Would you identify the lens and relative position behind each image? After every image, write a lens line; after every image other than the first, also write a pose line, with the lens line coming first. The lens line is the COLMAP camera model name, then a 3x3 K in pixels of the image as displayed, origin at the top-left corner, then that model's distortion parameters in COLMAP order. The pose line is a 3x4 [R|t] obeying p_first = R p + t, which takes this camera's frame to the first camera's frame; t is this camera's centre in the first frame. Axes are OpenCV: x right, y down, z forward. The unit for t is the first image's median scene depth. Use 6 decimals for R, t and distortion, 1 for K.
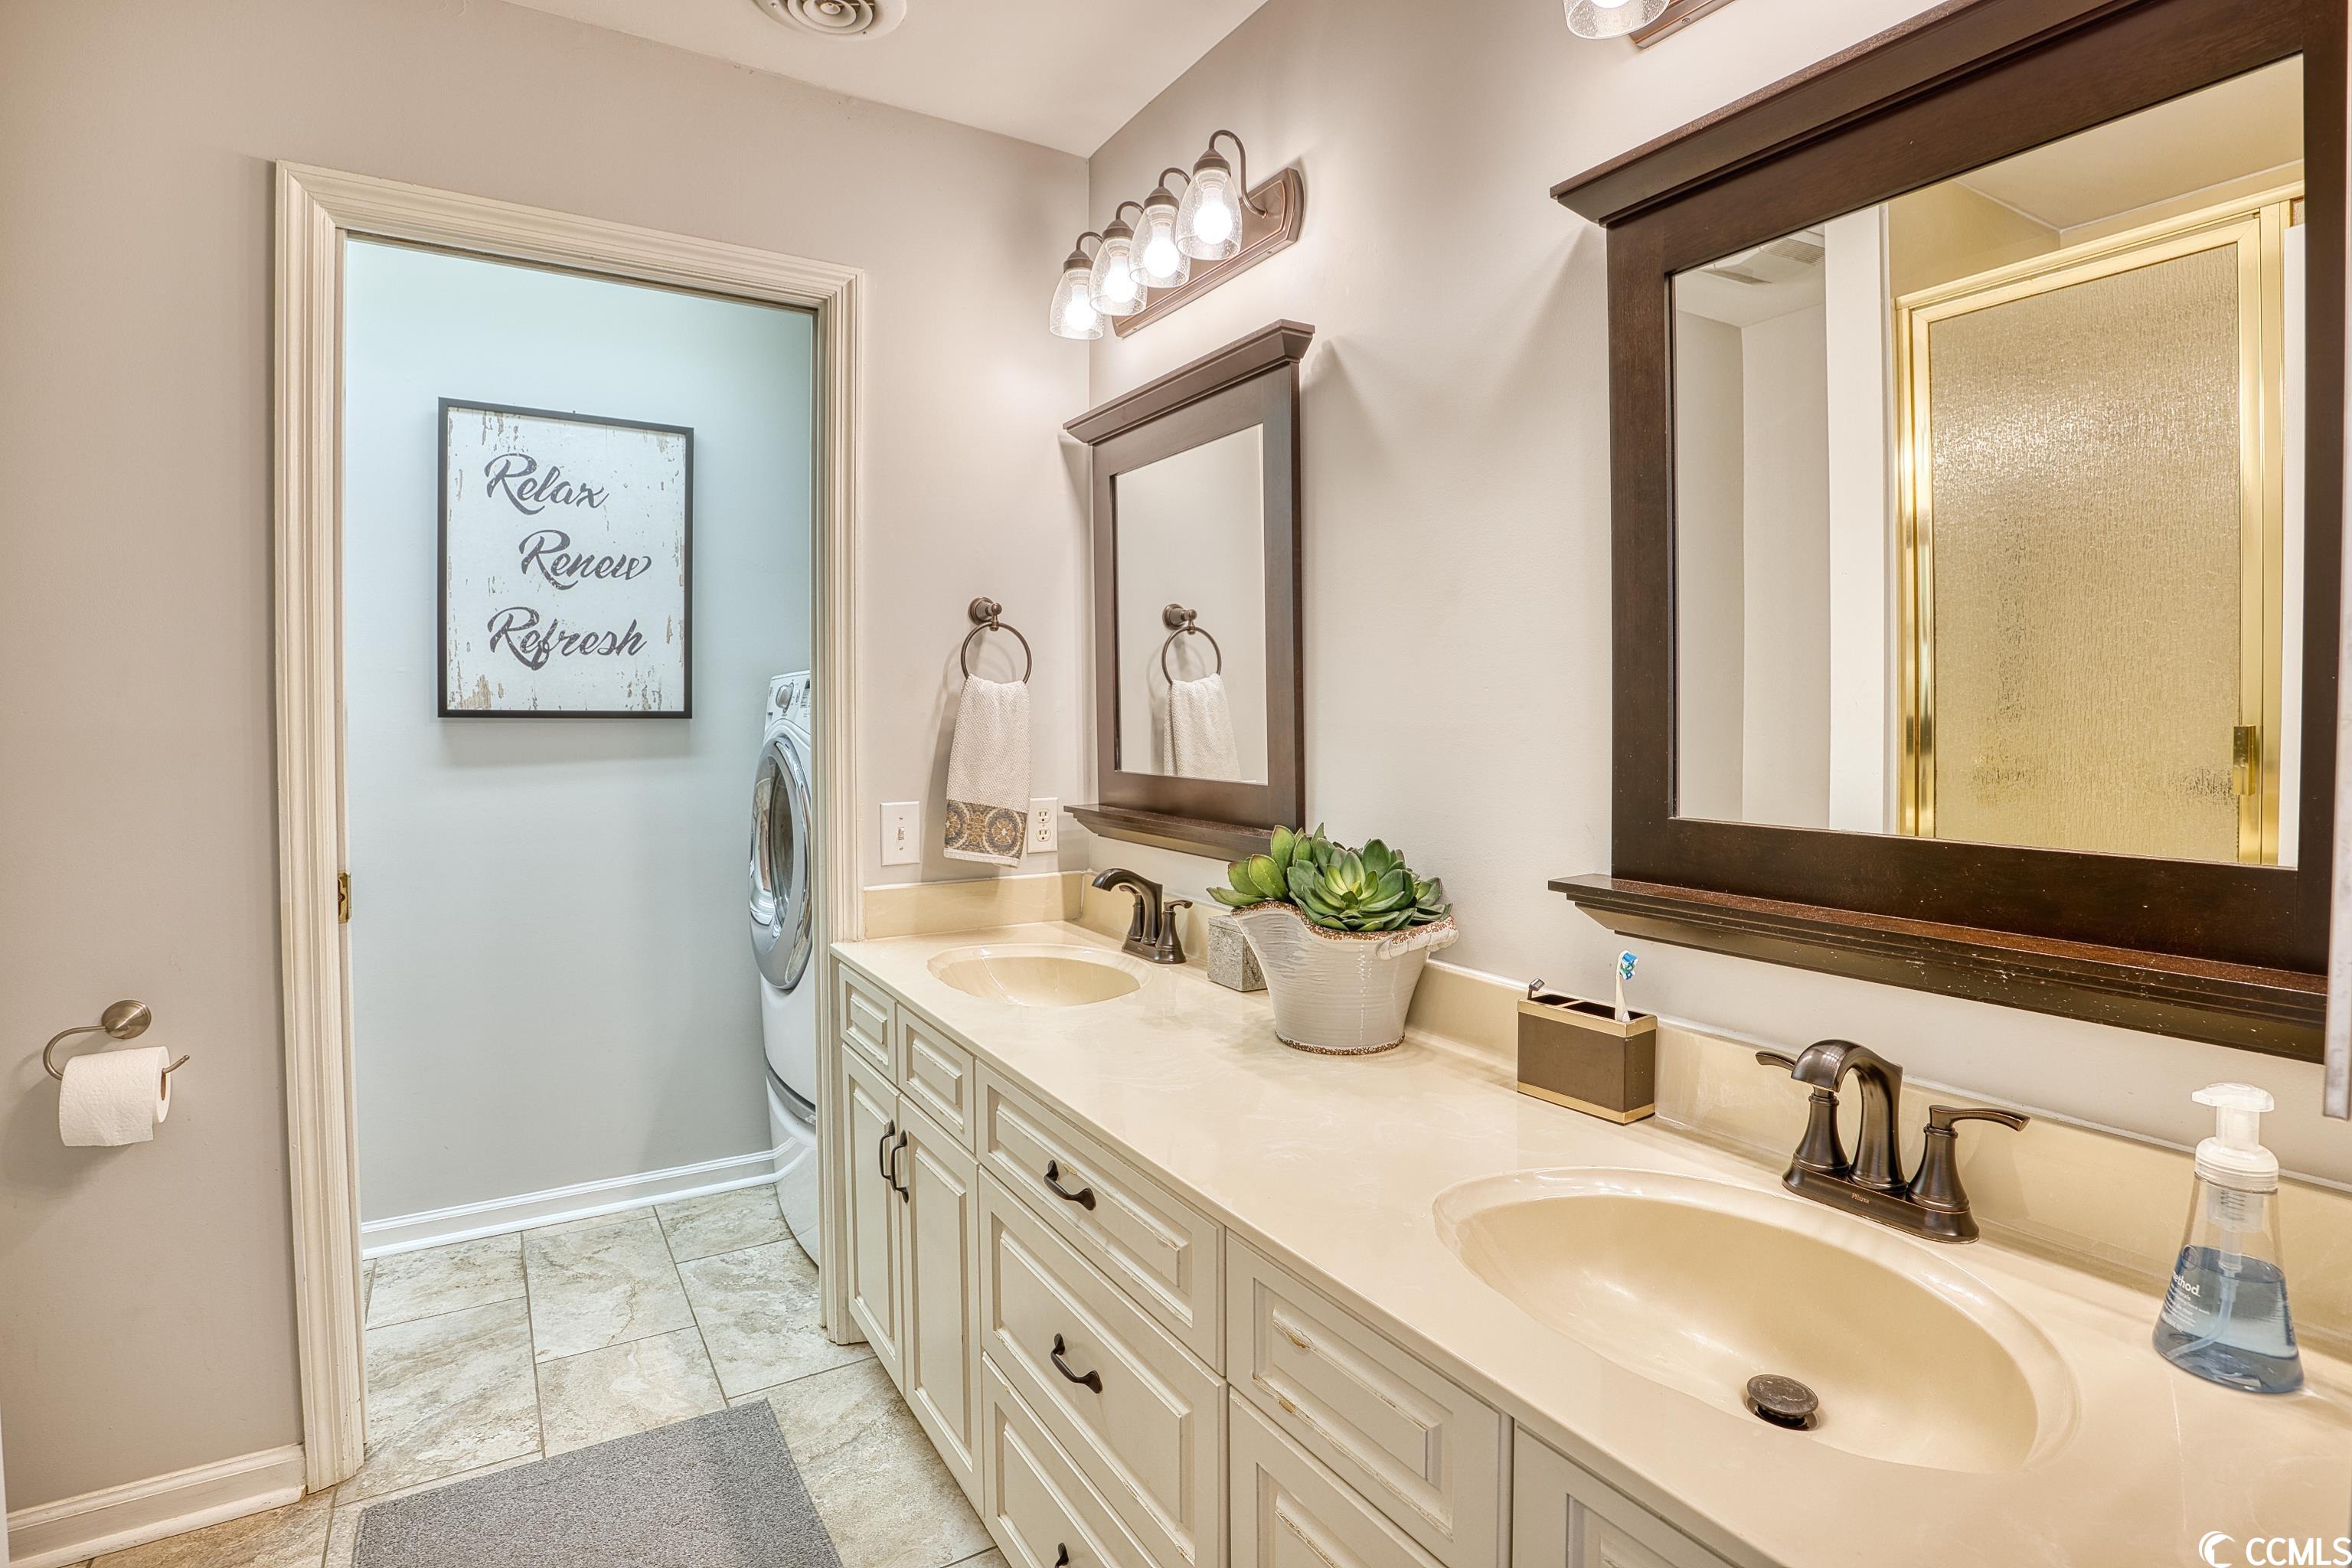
lens RADIAL K [[1103.3, 0, 1166.7], [0, 1103.3, 736.9], [0, 0, 1]] dist [-0.058778, 0.014394]
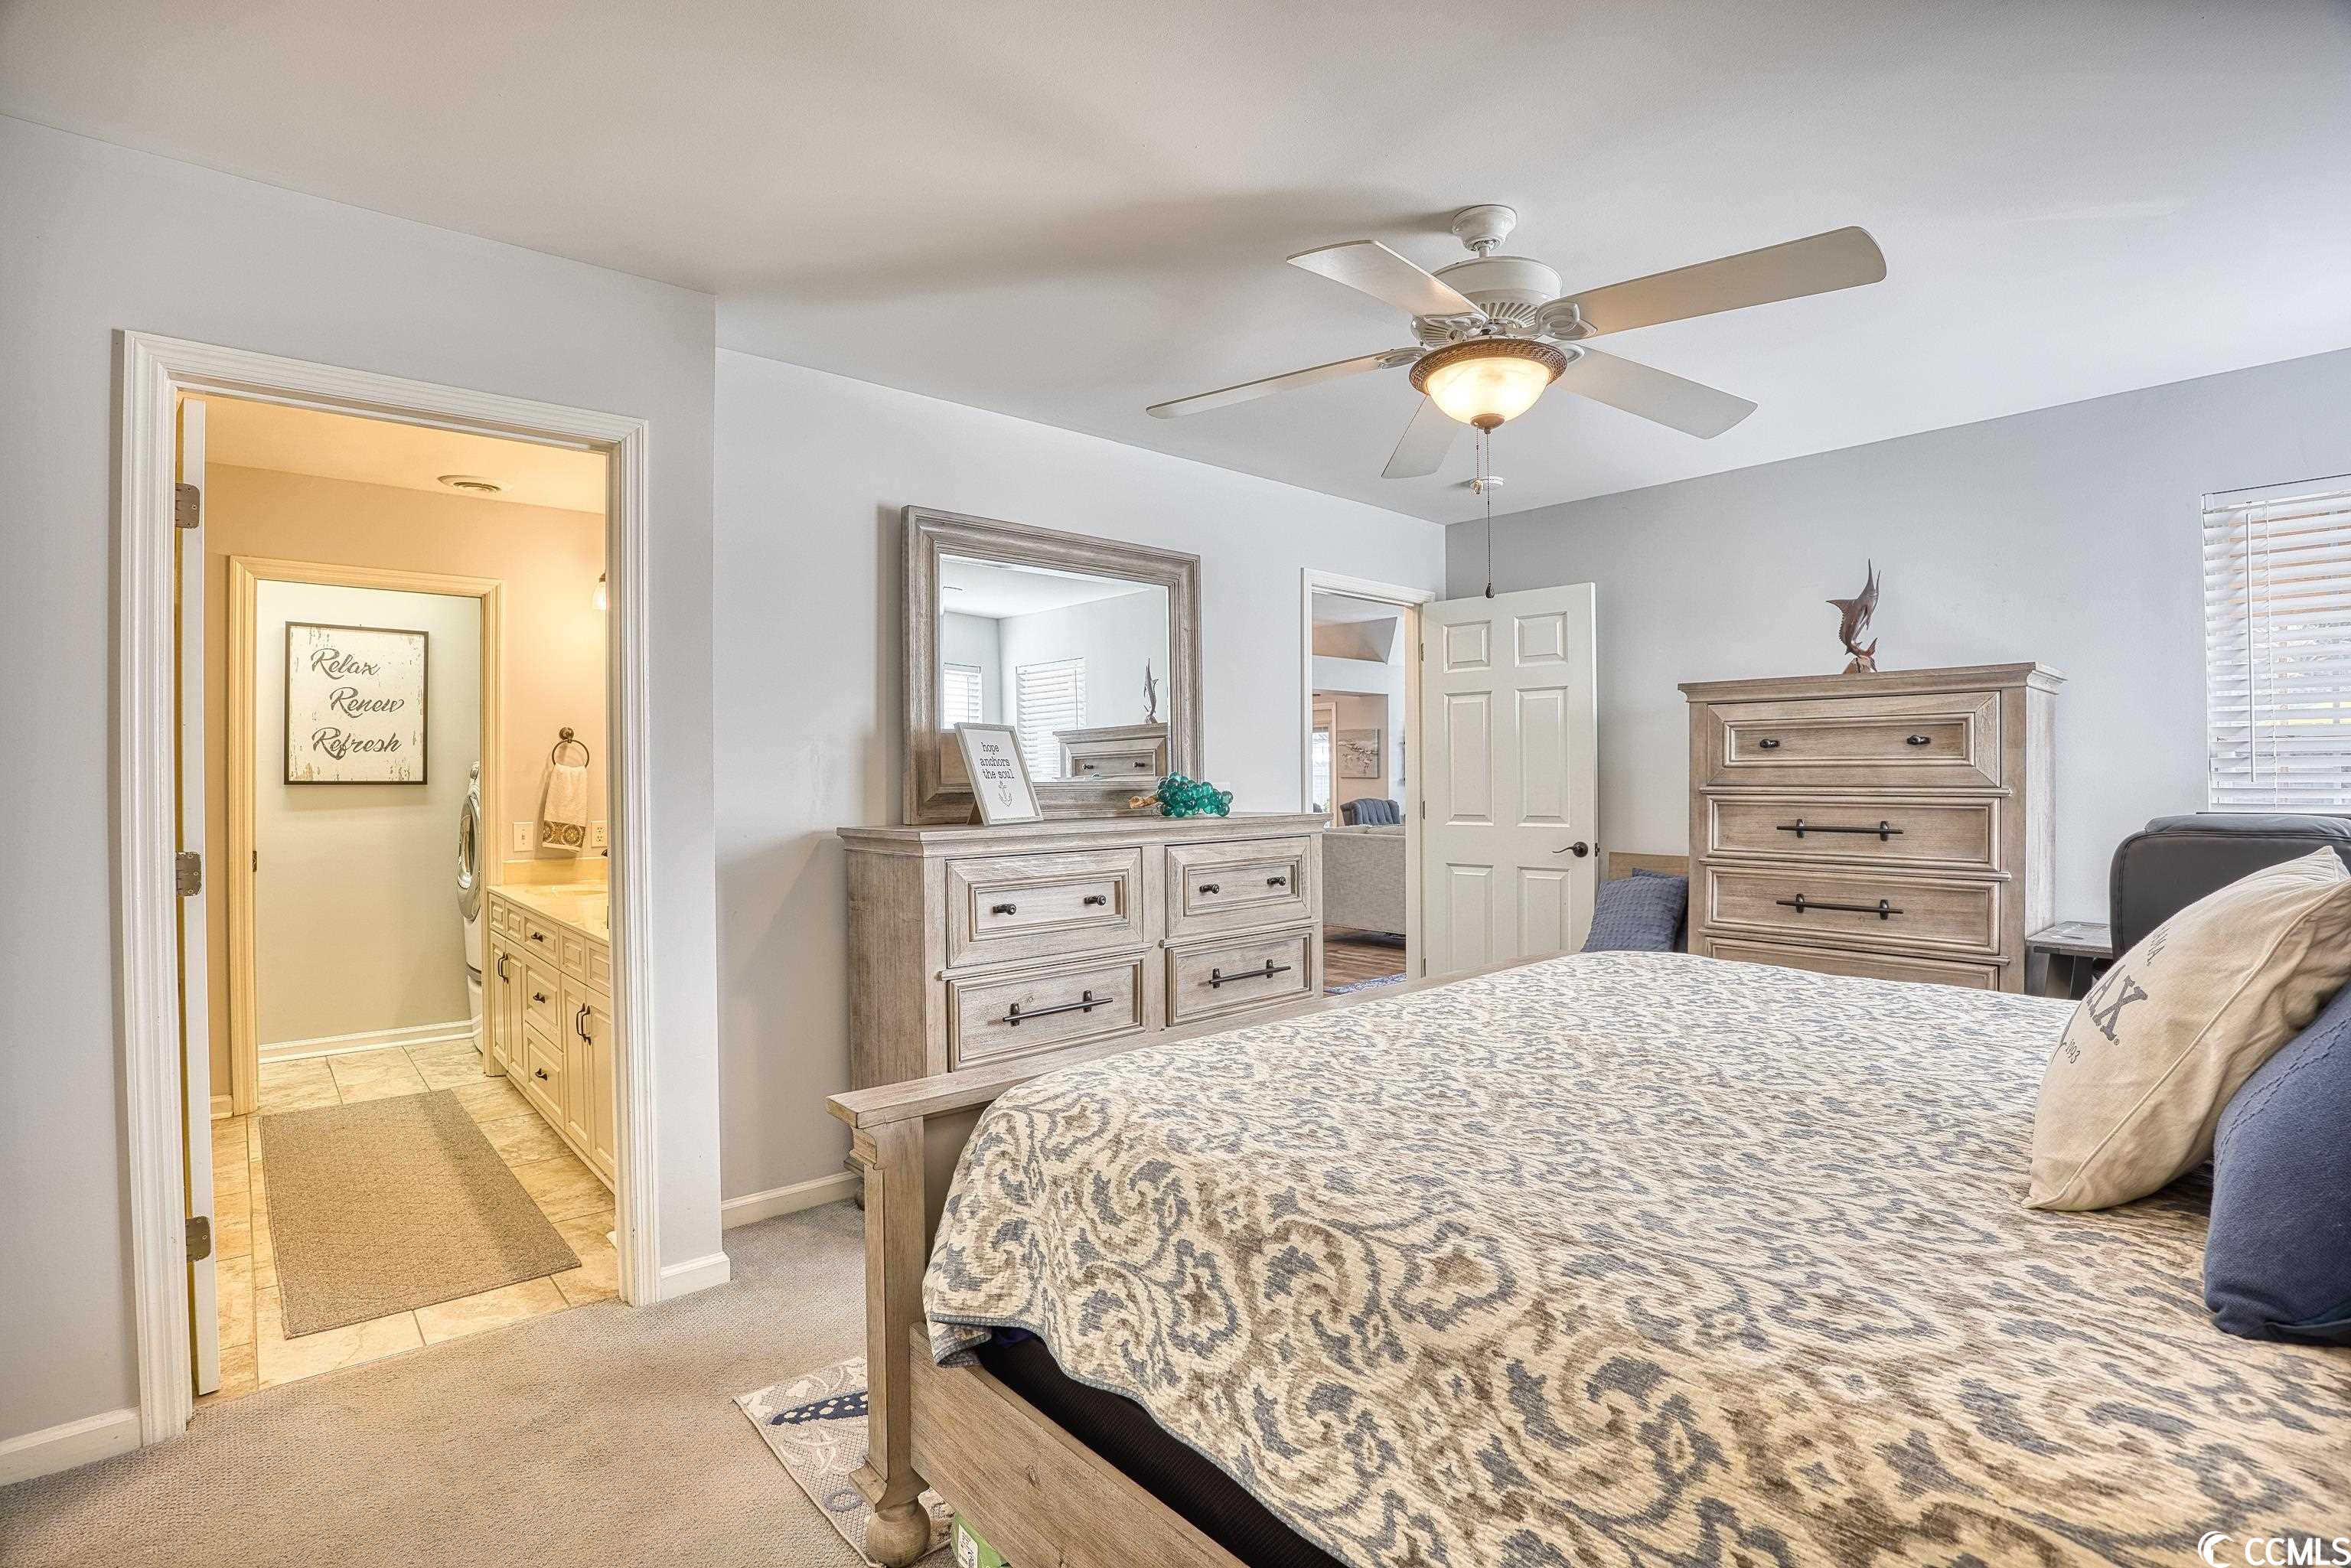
lens RADIAL K [[1102.8, 0, 1182.3], [0, 1102.8, 765.5], [0, 0, 1]] dist [-0.058778, 0.014394]
pose [[0.986239, -0.005851, 0.165225, 0.592066], [0.011049, 0.999472, -0.030557, 0.023116], [-0.164959, 0.031962, 0.985782, -1.136985]]
